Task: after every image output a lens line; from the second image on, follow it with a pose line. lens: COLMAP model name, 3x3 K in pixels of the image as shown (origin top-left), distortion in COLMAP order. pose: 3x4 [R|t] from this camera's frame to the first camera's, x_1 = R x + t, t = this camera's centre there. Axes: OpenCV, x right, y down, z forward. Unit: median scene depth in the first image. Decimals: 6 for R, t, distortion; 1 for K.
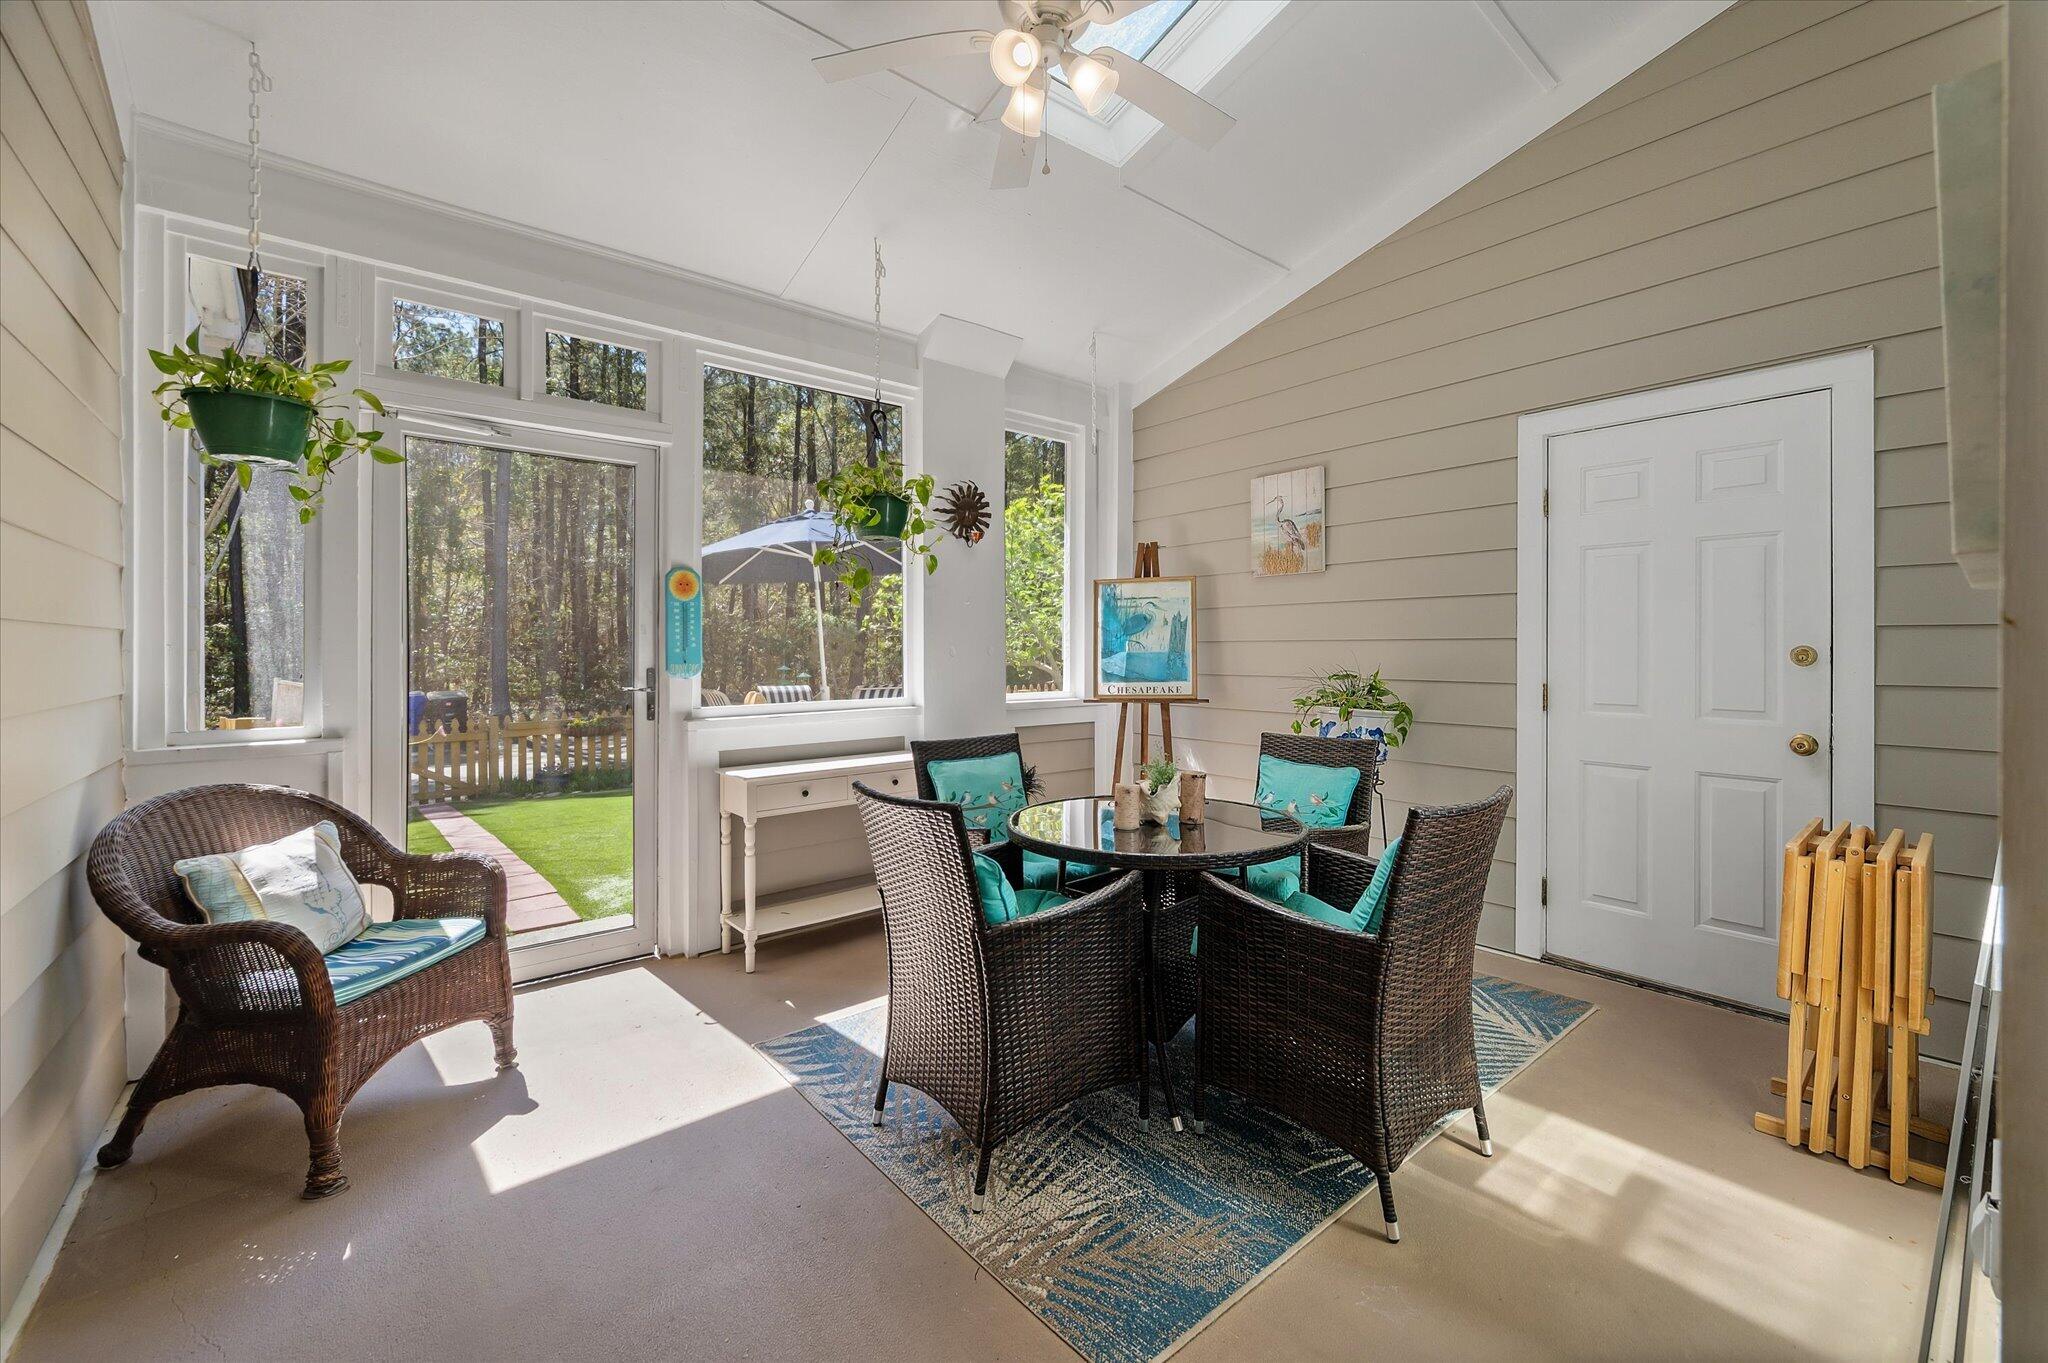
lens RADIAL K [[828.8, 0, 1049.3], [0, 828.8, 636.6], [0, 0, 1]] dist [-0.000119, 0.000205]
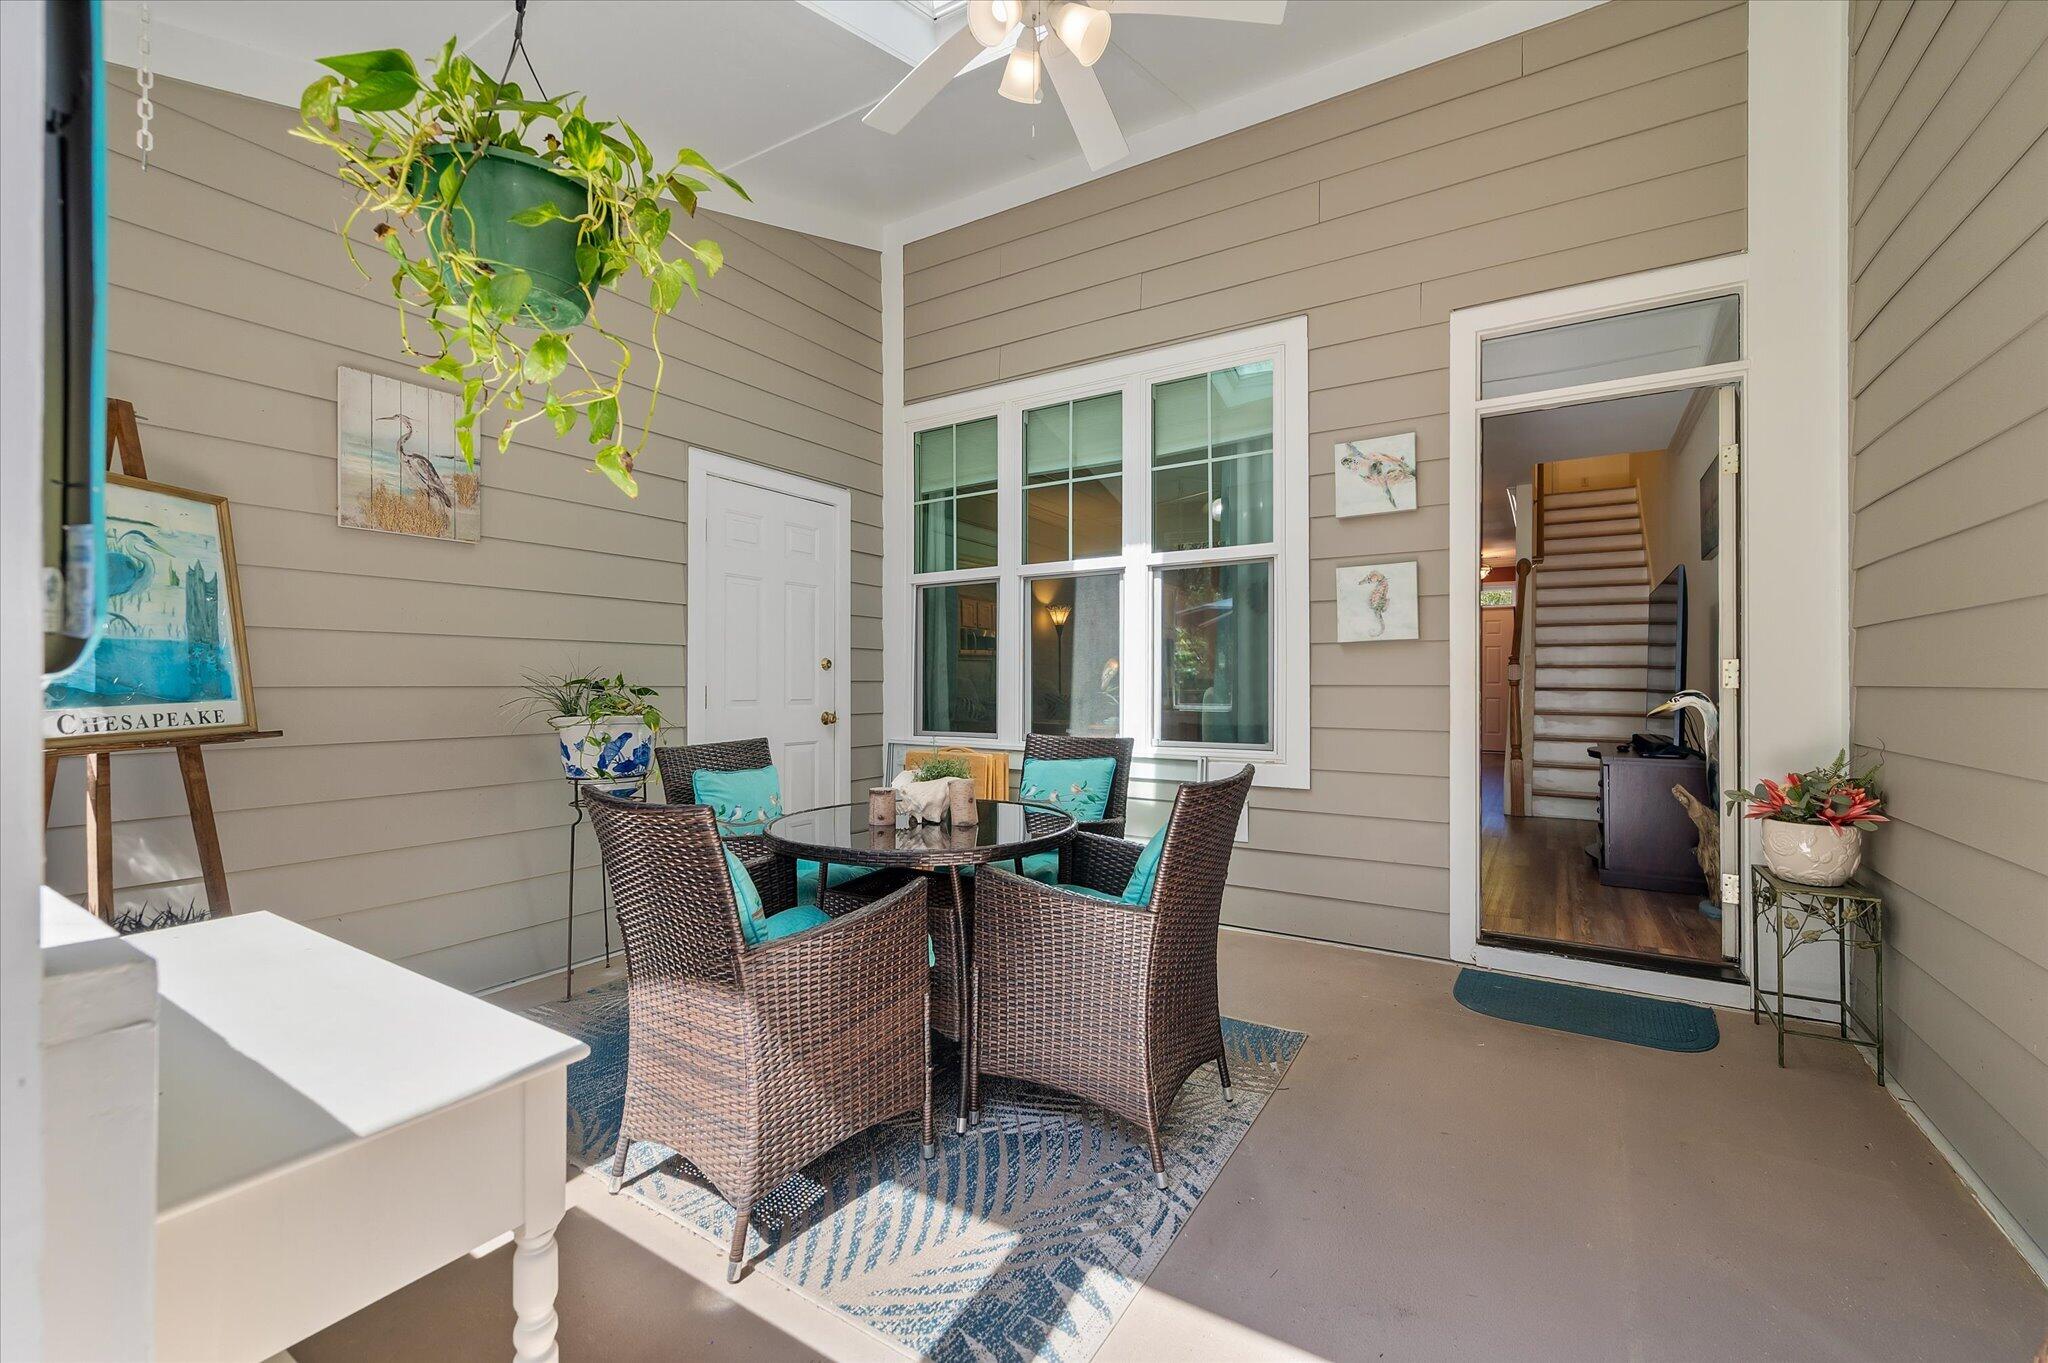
lens RADIAL K [[828.8, 0, 1025.8], [0, 828.8, 680.0], [0, 0, 1]] dist [-0.000119, 0.000205]
pose [[-0.296436, 0.005706, 0.955036, -0.473531], [-0.012627, 0.999871, -0.009893, 0.040283], [-0.954969, -0.014992, -0.296326, 0.675985]]
